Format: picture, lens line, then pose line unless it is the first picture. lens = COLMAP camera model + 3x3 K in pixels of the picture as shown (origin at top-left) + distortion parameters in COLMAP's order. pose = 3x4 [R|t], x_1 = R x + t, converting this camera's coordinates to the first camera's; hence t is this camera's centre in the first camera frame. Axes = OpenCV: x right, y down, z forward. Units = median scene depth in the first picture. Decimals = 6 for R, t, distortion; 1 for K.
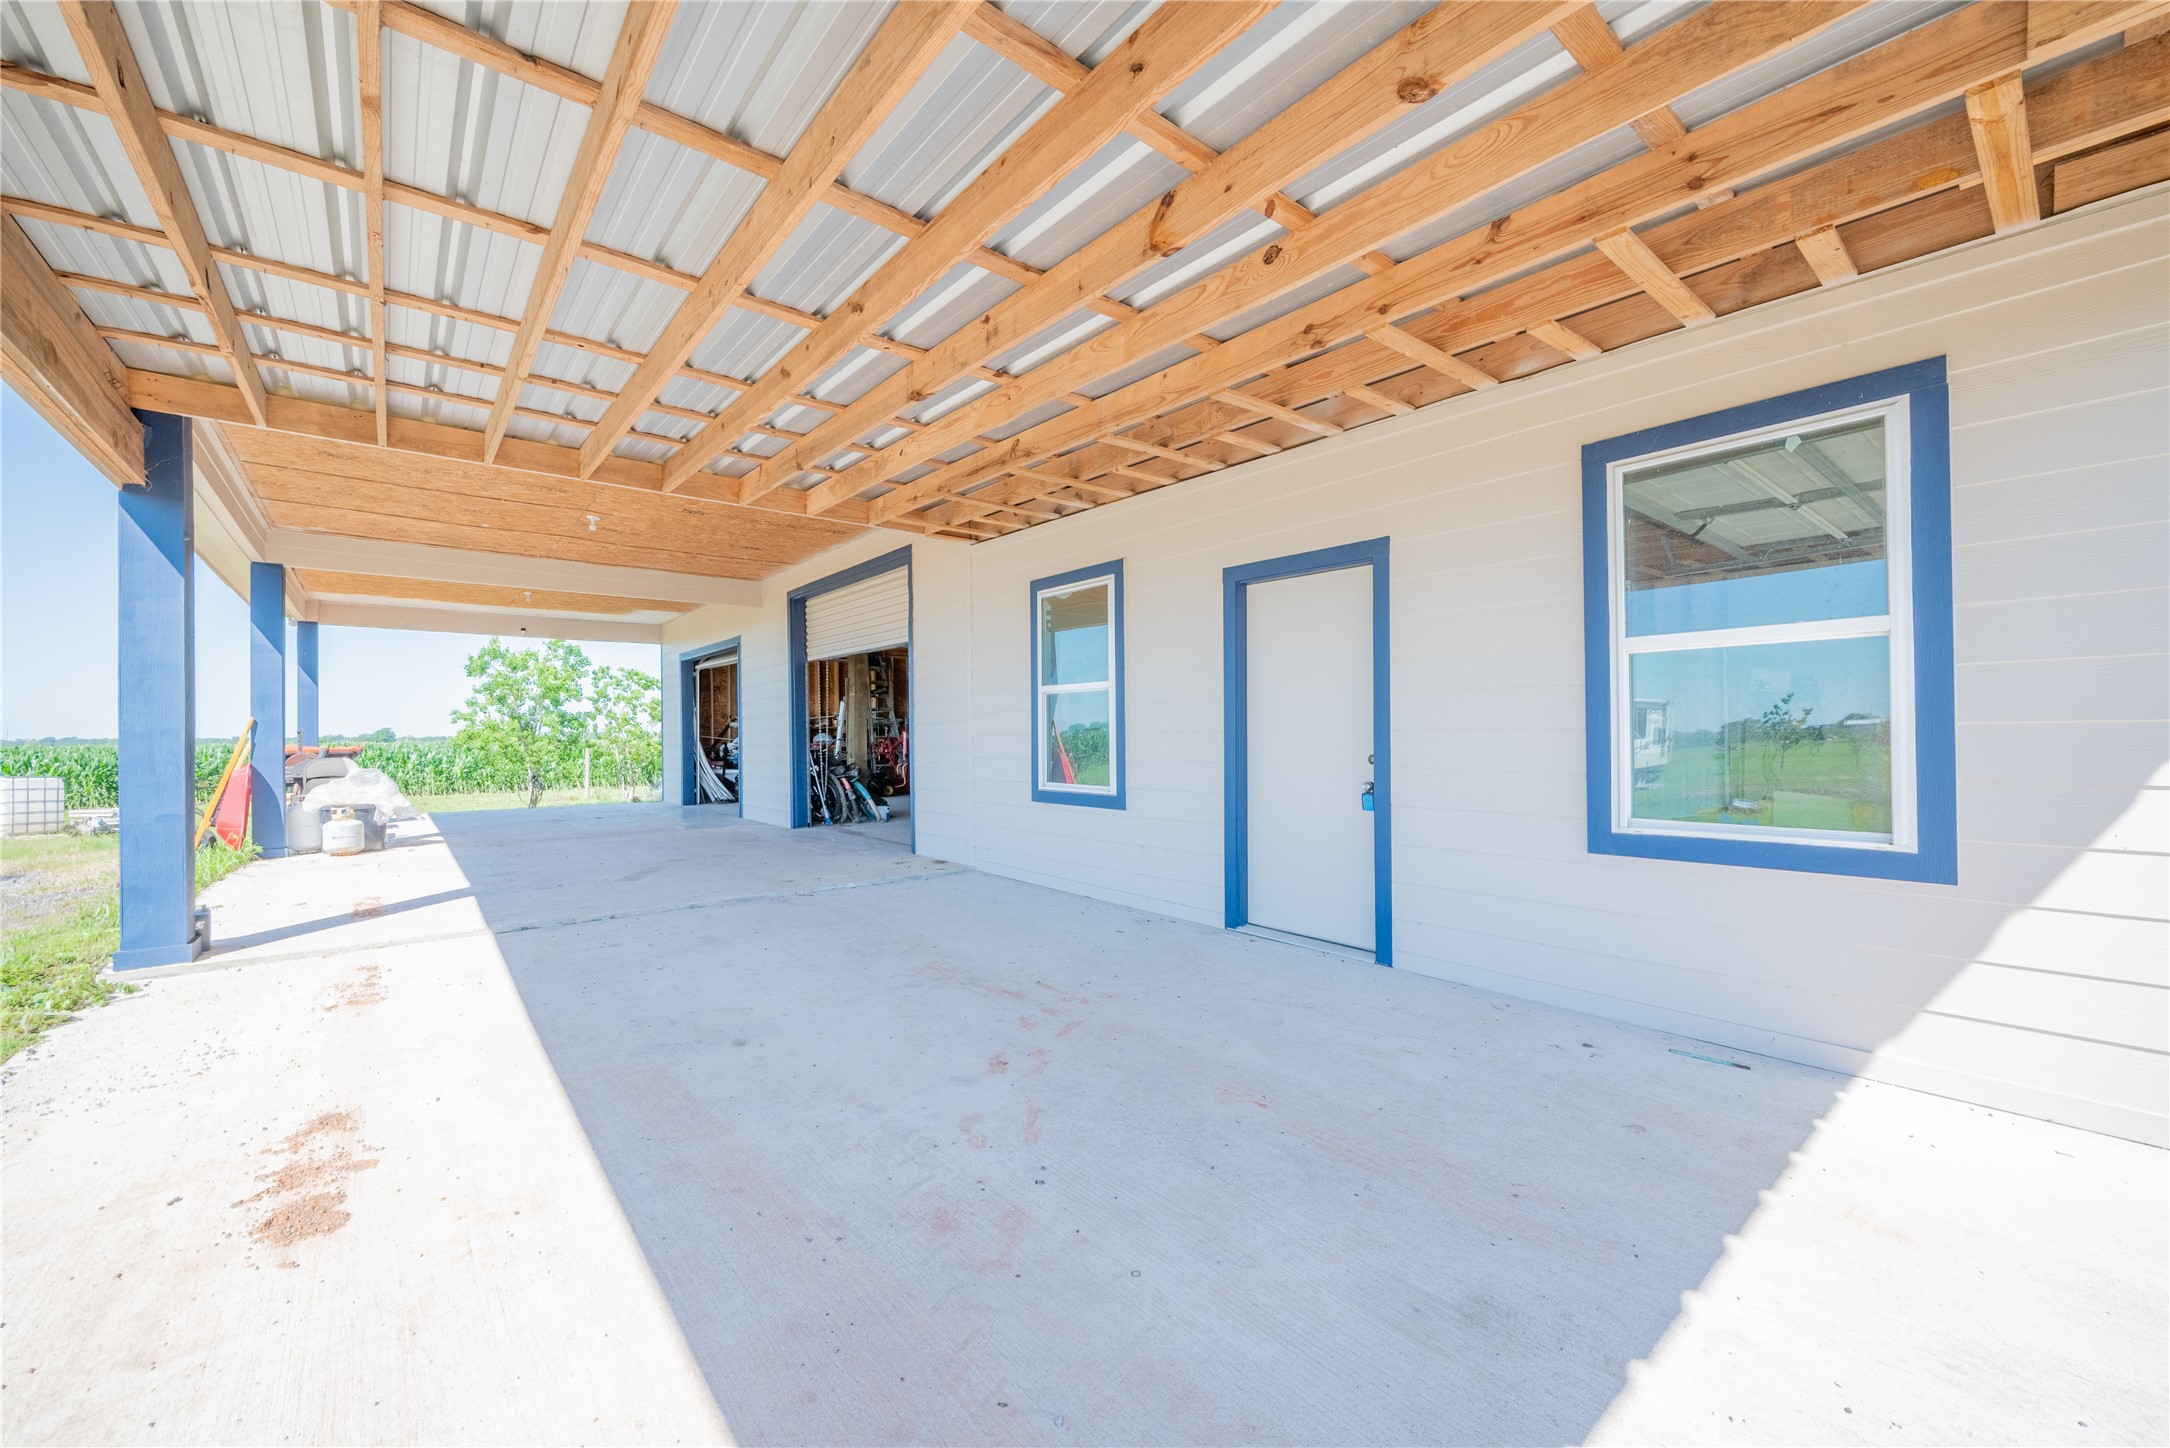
lens RADIAL K [[850.1, 0, 1084.0], [0, 850.1, 732.9], [0, 0, 1]] dist [0.000442, 0.000162]
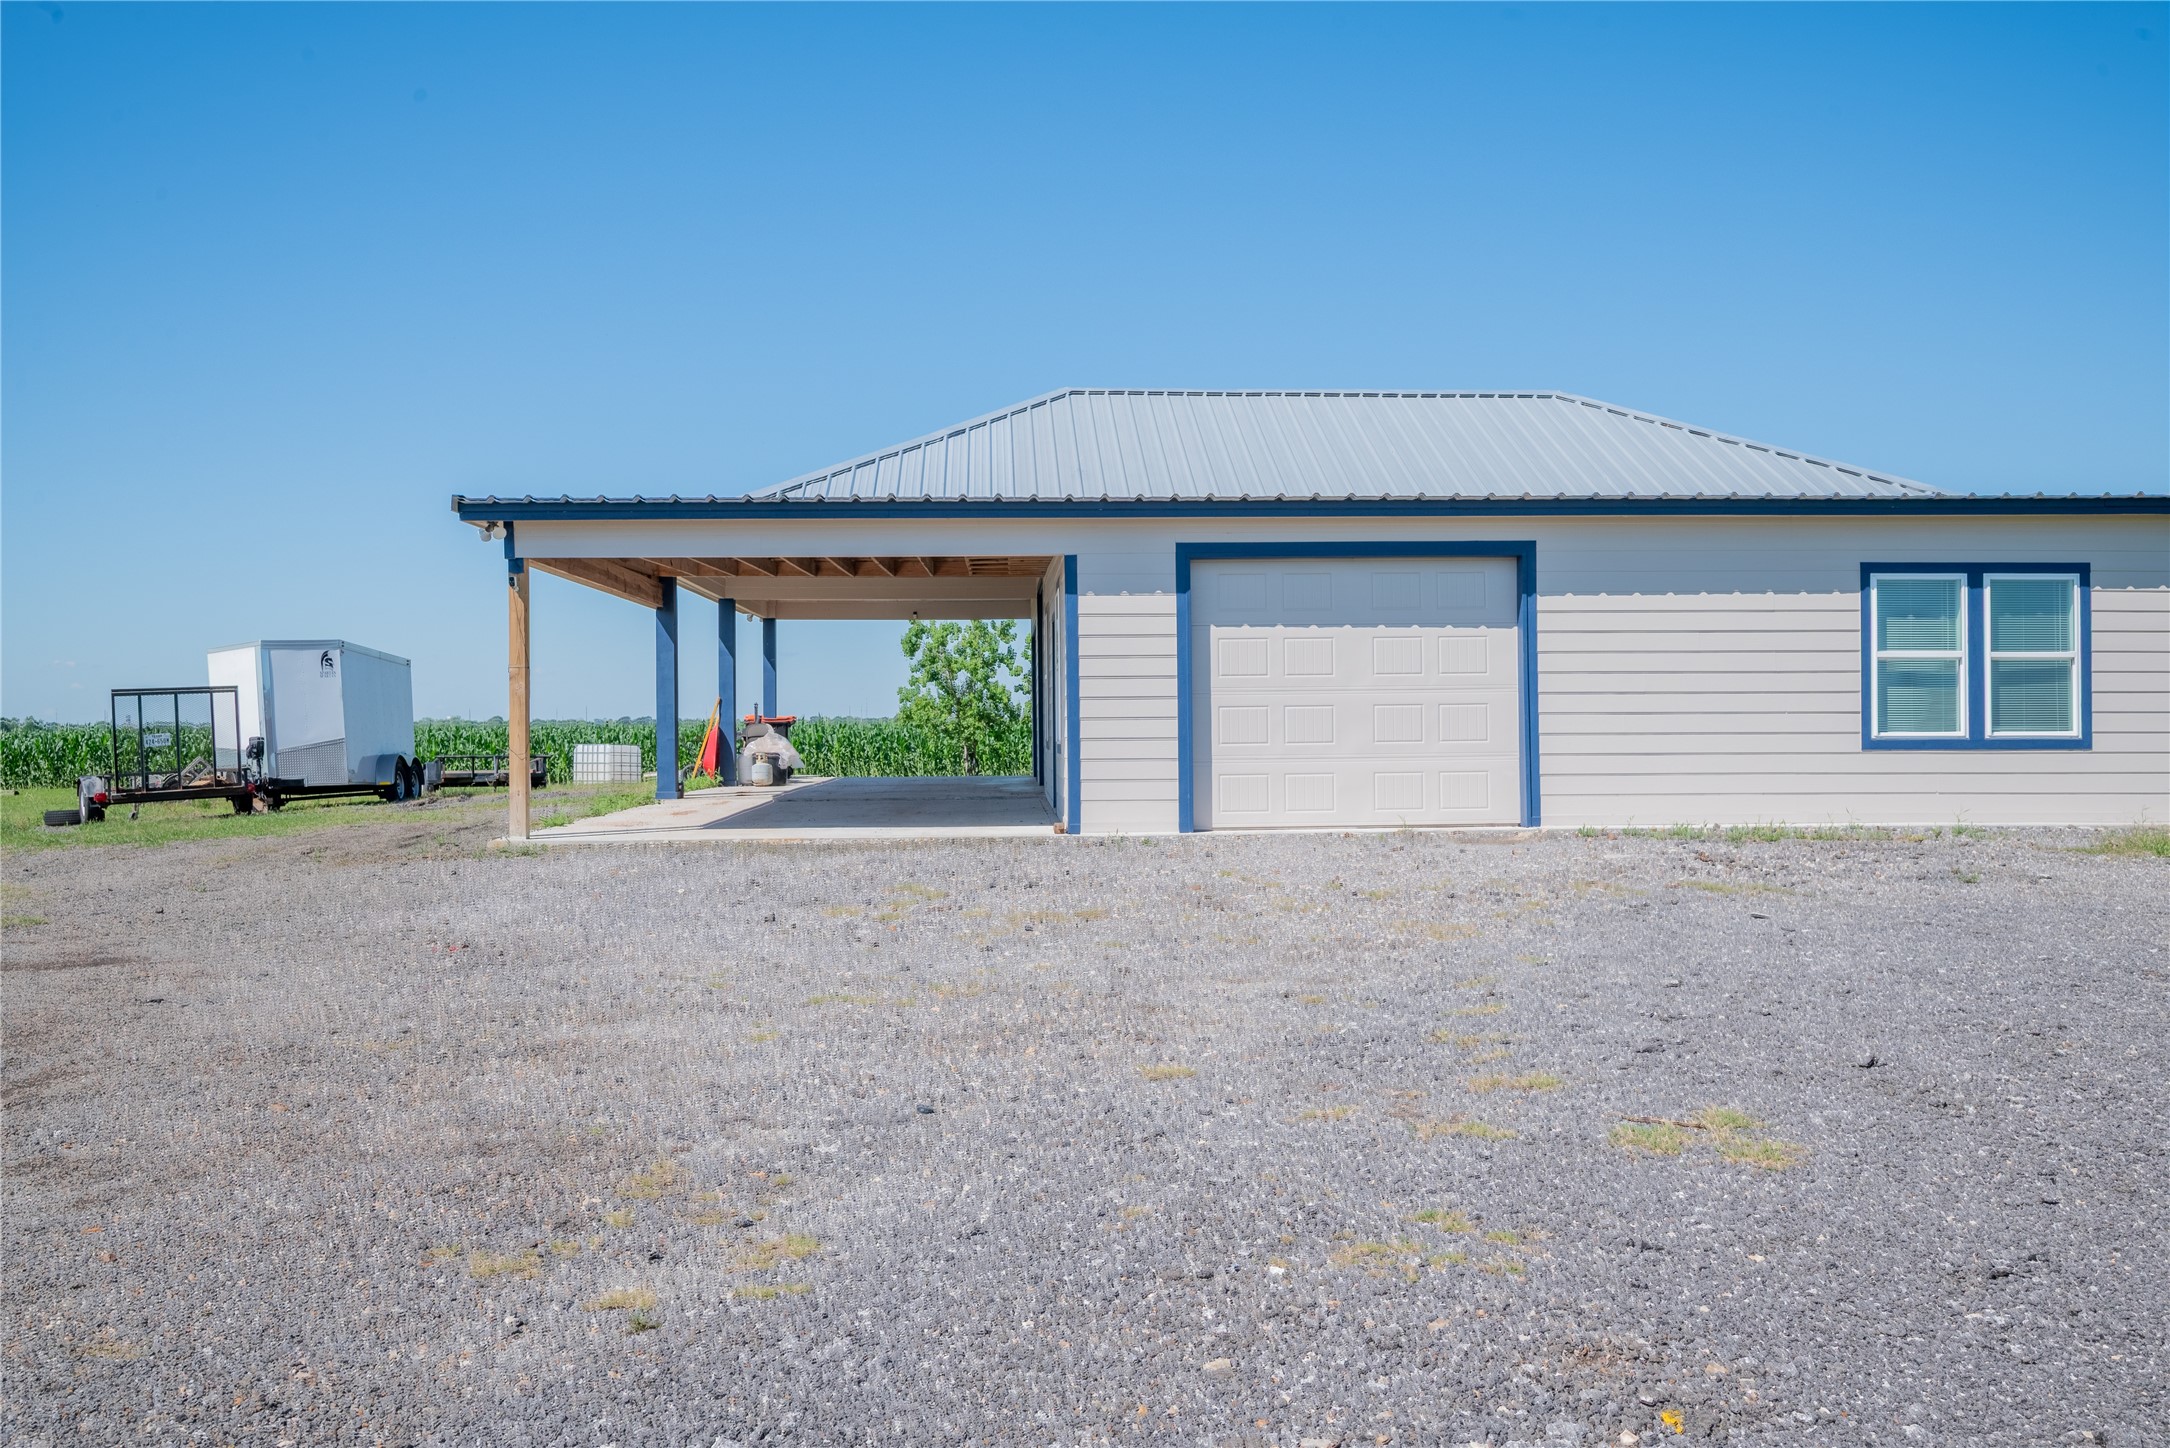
lens RADIAL K [[1841.8, 0, 1094.9], [0, 1841.8, 727.4], [0, 0, 1]] dist [0.012676, -0.002524]
pose [[0.802411, 0.005128, -0.596750, 2.321215], [-0.000897, 0.999972, 0.007387, 0.018153], [0.596771, -0.005392, 0.802393, -1.905722]]
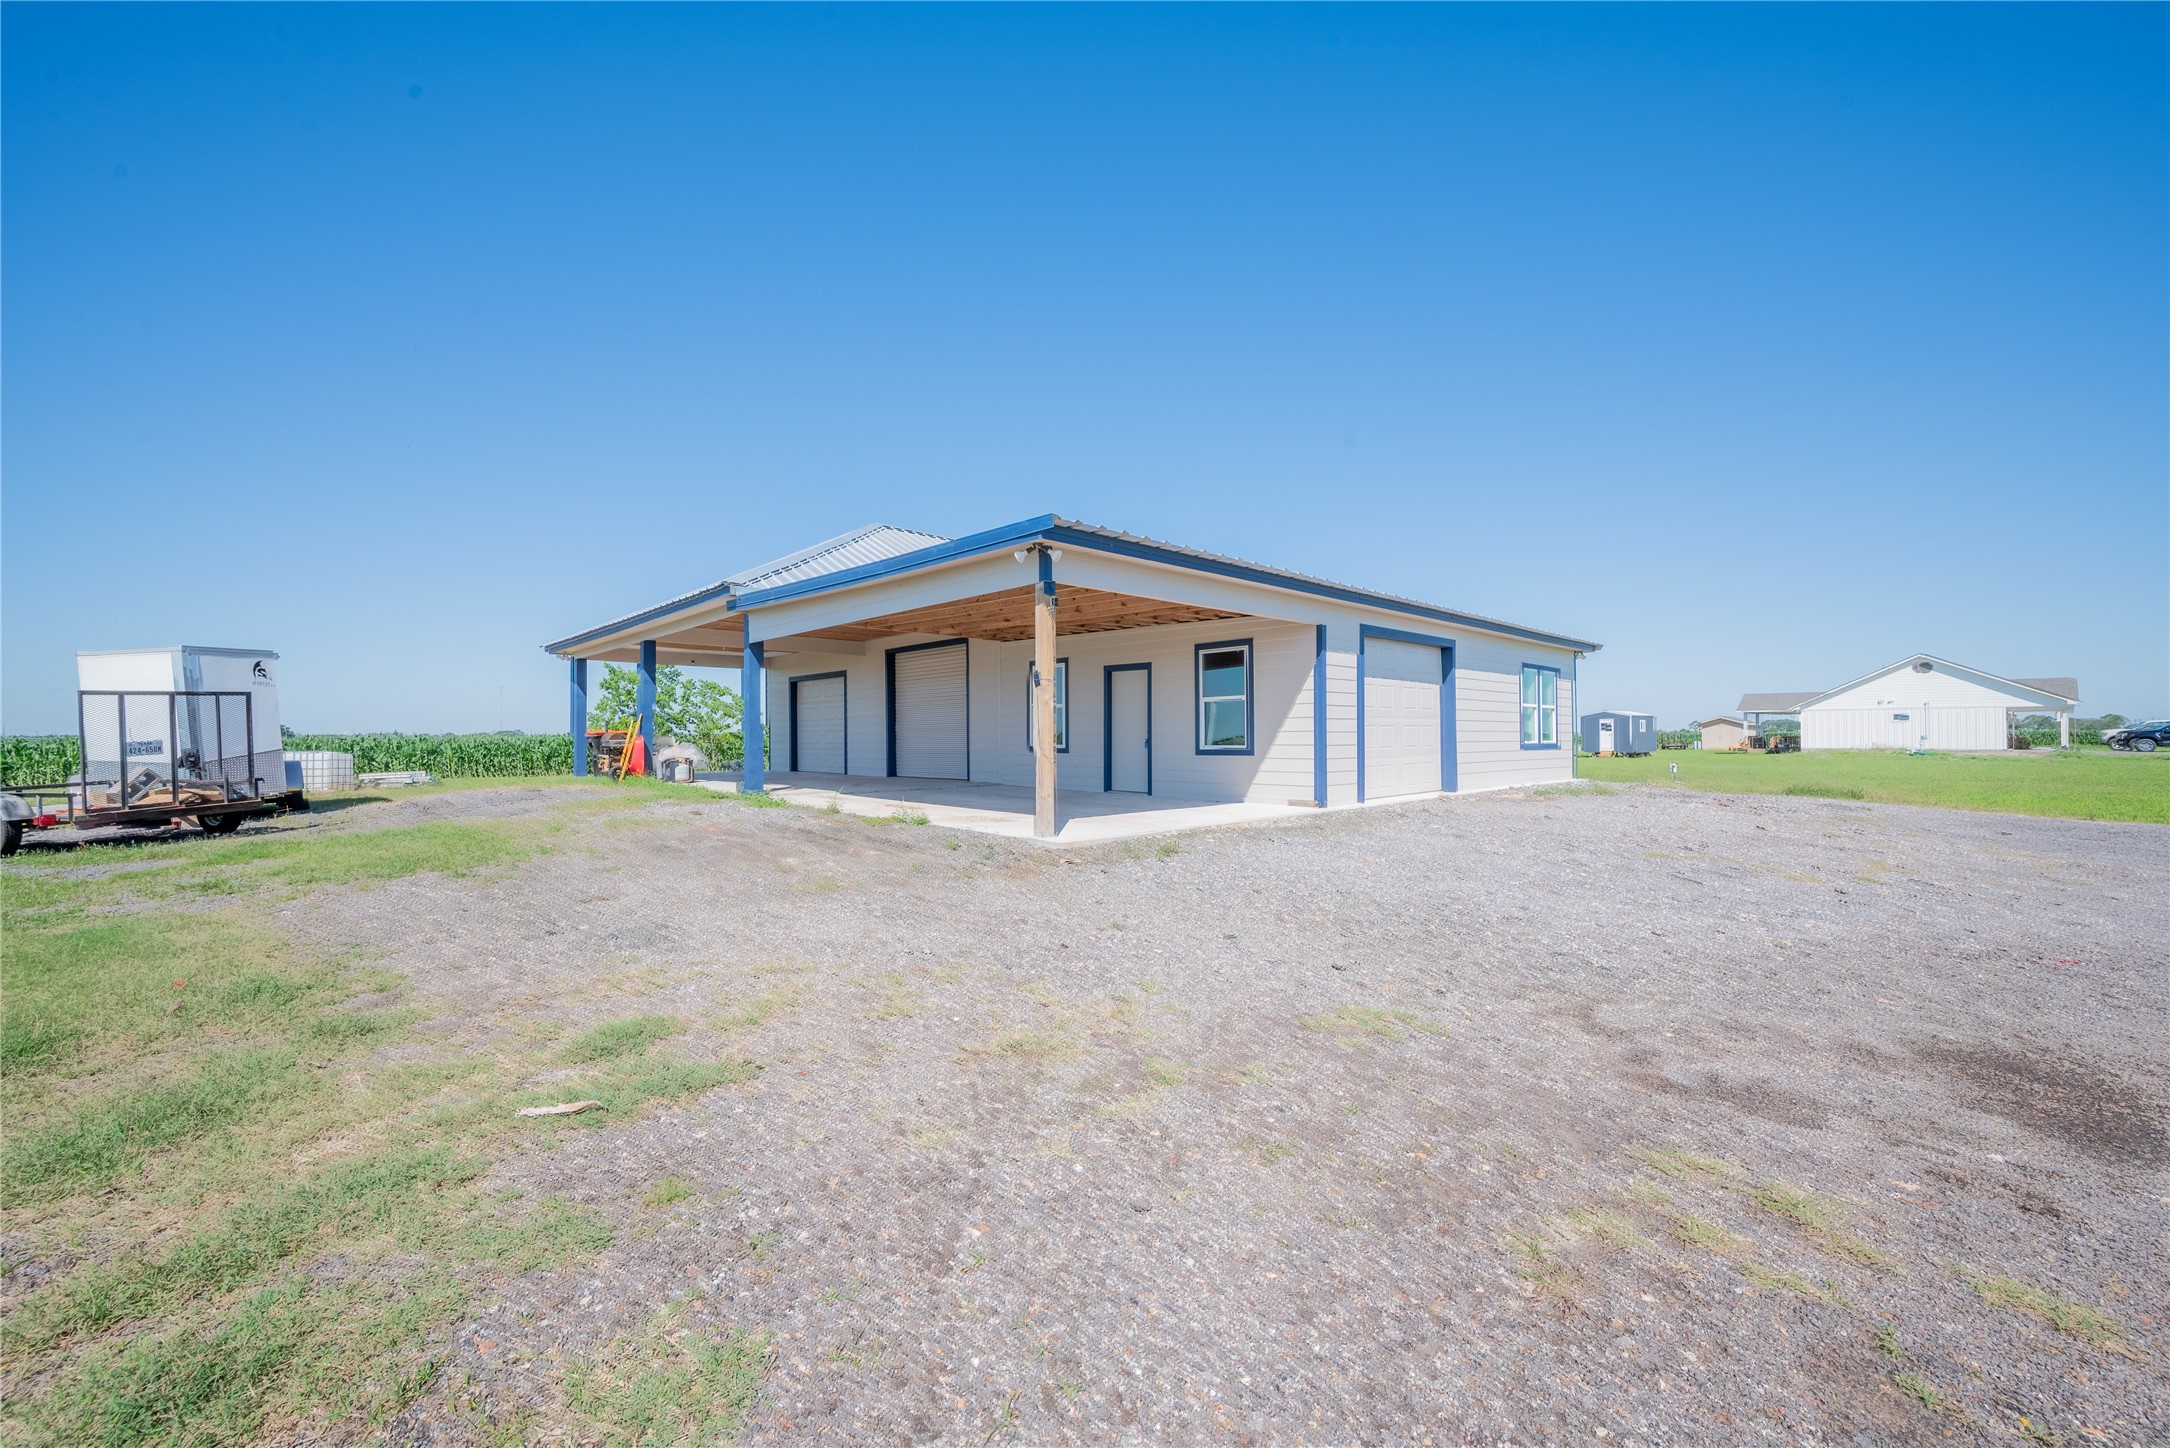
lens RADIAL K [[850.1, 0, 1088.0], [0, 850.1, 727.0], [0, 0, 1]] dist [0.000442, 0.000162]
pose [[0.997327, 0.007542, 0.072671, -0.082055], [-0.006684, 0.999905, -0.012042, 0.040246], [-0.072754, 0.011524, 0.997283, -1.600529]]
